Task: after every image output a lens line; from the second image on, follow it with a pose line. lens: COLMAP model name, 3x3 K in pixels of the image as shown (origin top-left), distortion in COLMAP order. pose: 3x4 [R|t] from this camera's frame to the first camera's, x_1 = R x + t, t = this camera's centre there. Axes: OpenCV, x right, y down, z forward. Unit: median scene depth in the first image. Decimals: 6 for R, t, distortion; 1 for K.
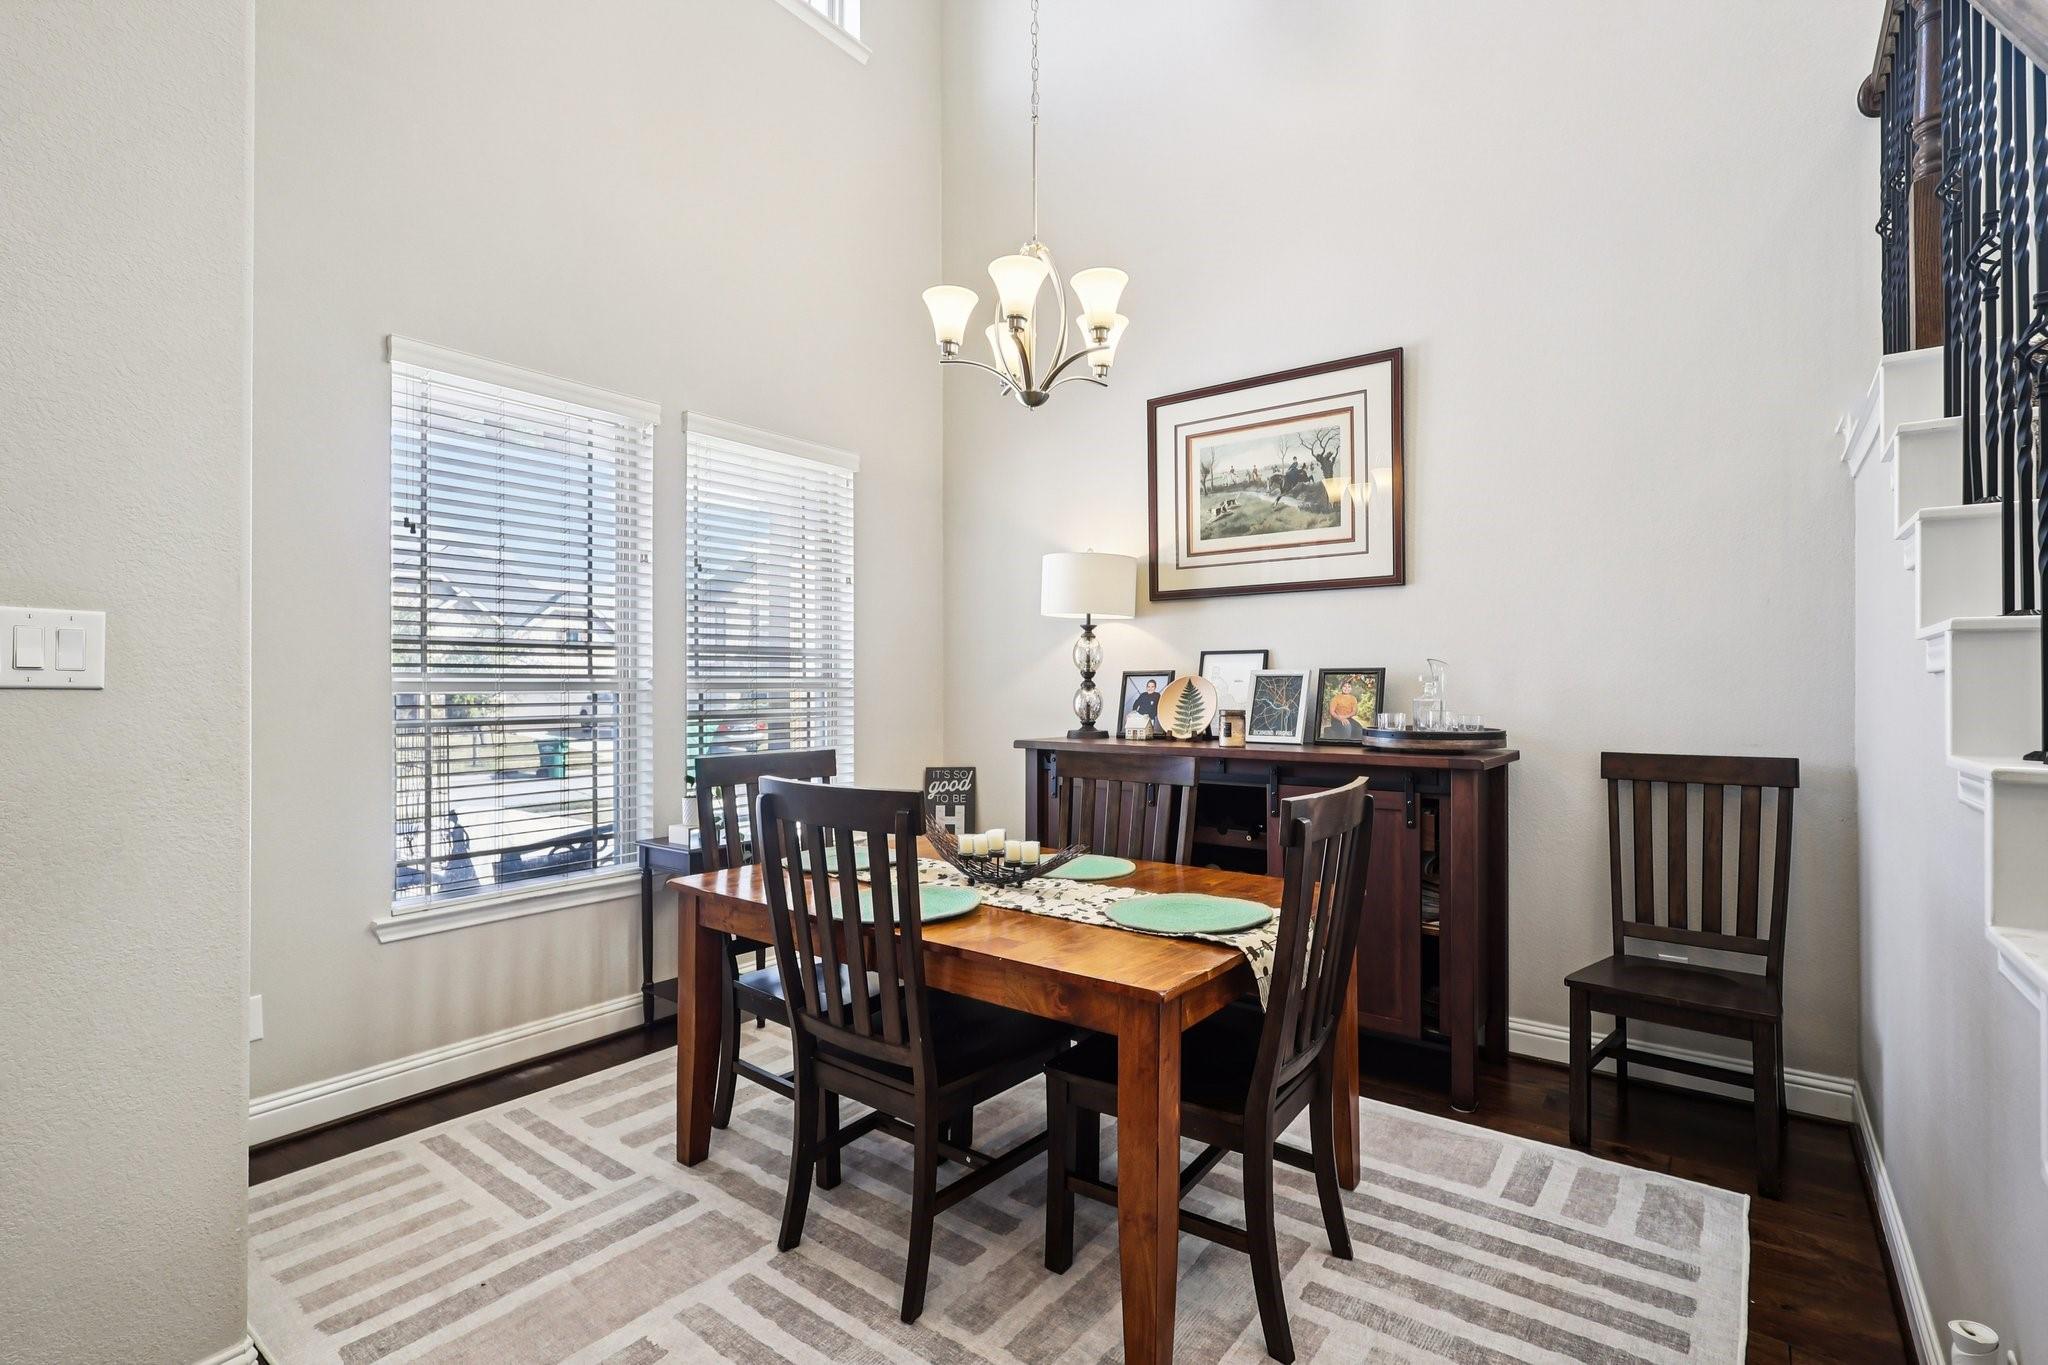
lens RADIAL K [[956.5, 0, 1020.7], [0, 956.5, 678.7], [0, 0, 1]] dist [0.003119, 0.001163]
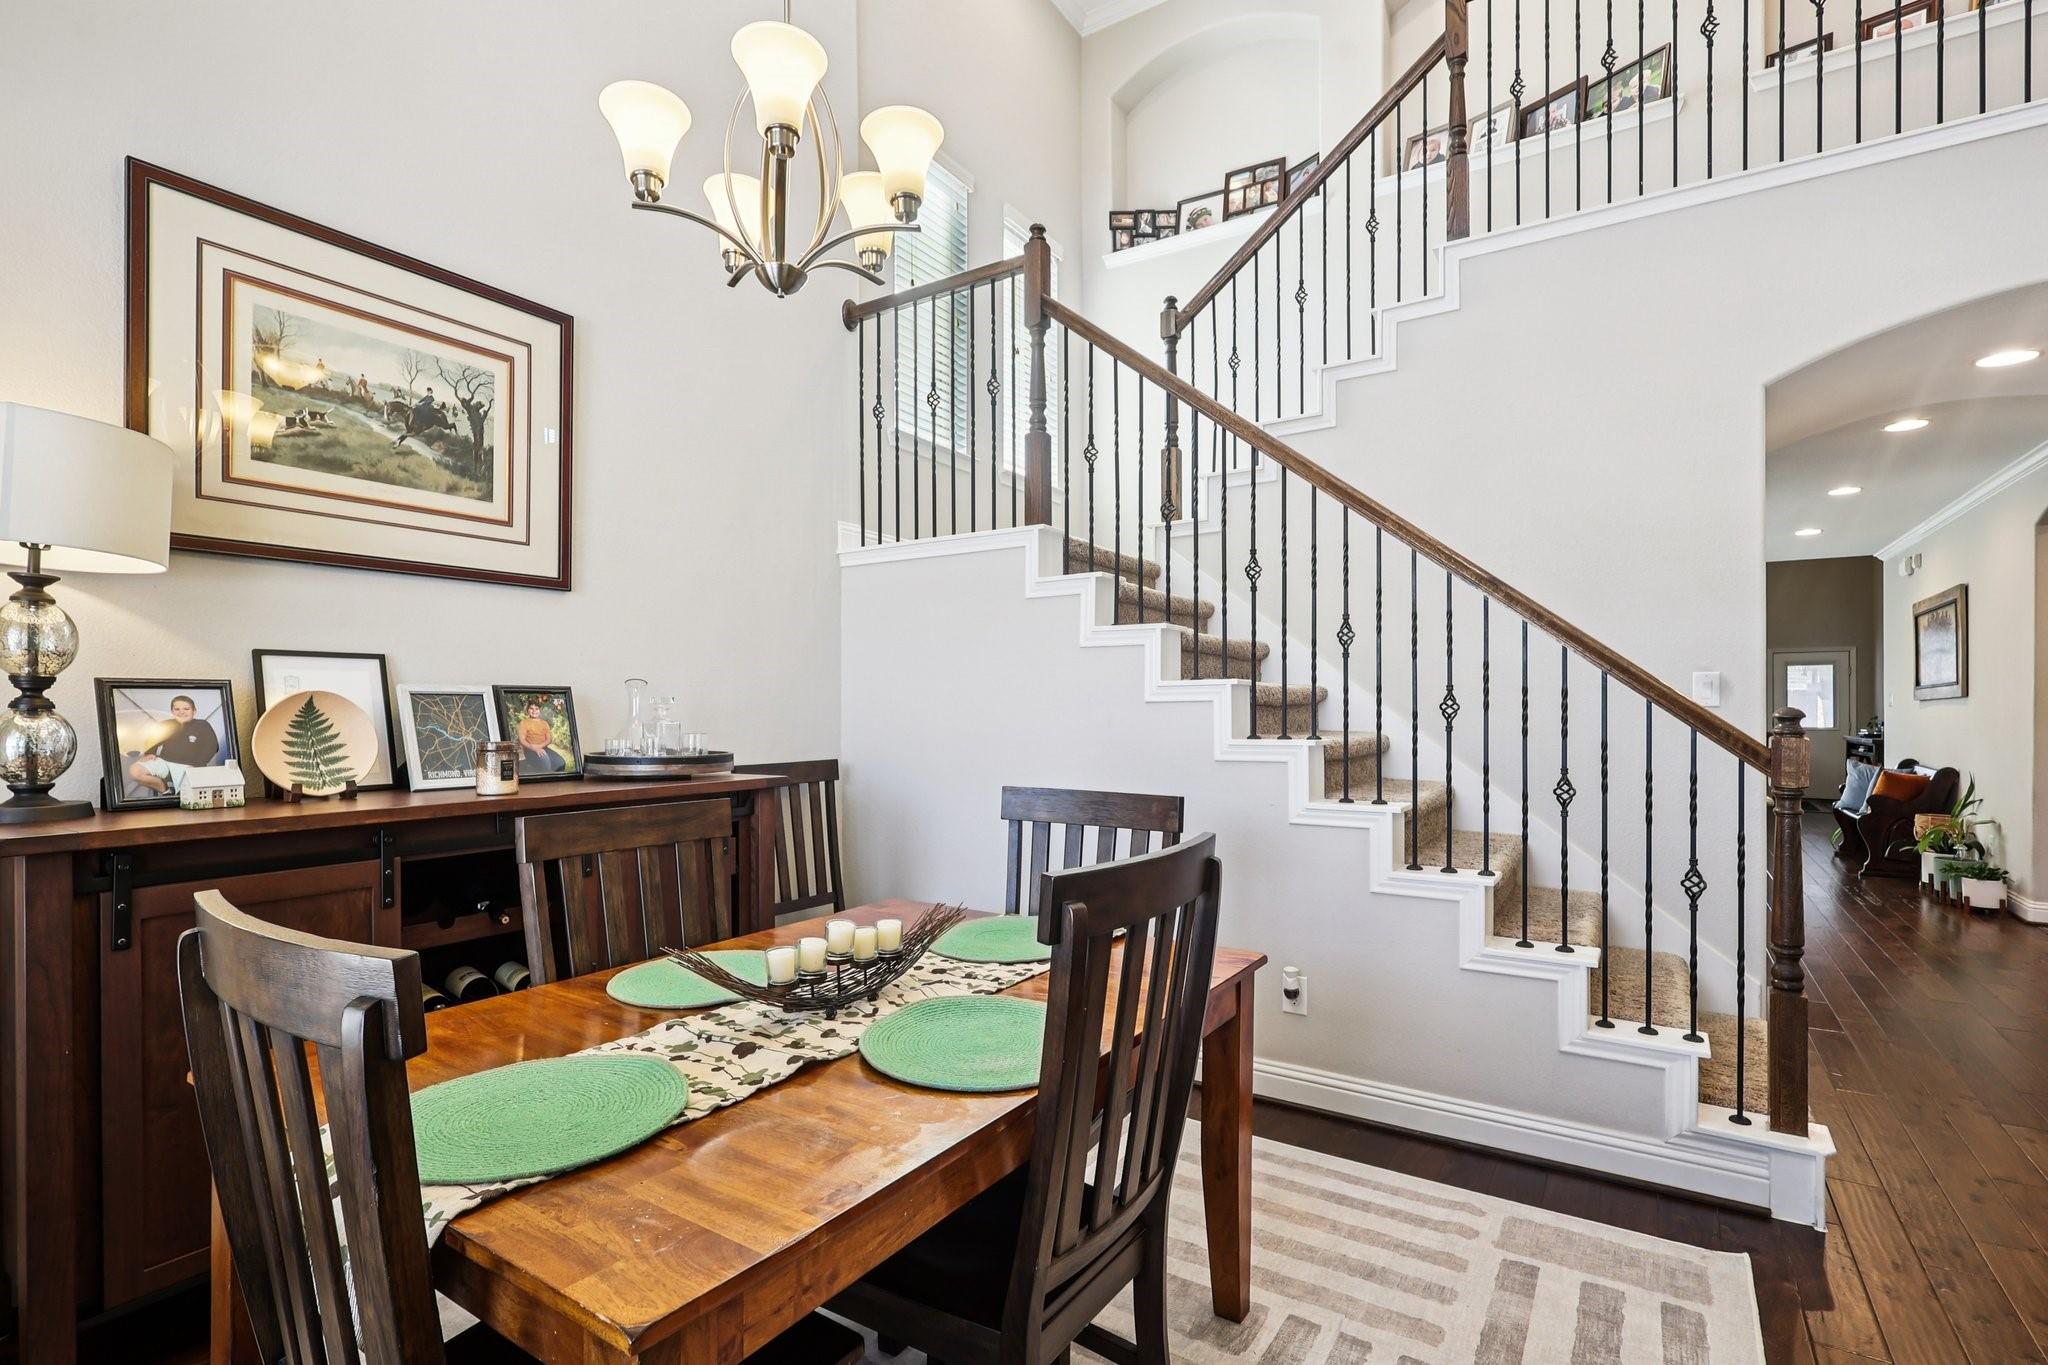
lens RADIAL K [[956.5, 0, 1021.8], [0, 956.5, 701.8], [0, 0, 1]] dist [0.003119, 0.001163]
pose [[-0.060186, 0.012800, 0.998105, -0.447216], [0.002192, 0.999917, -0.012691, 0.012577], [-0.998185, 0.001424, -0.060209, 0.594870]]
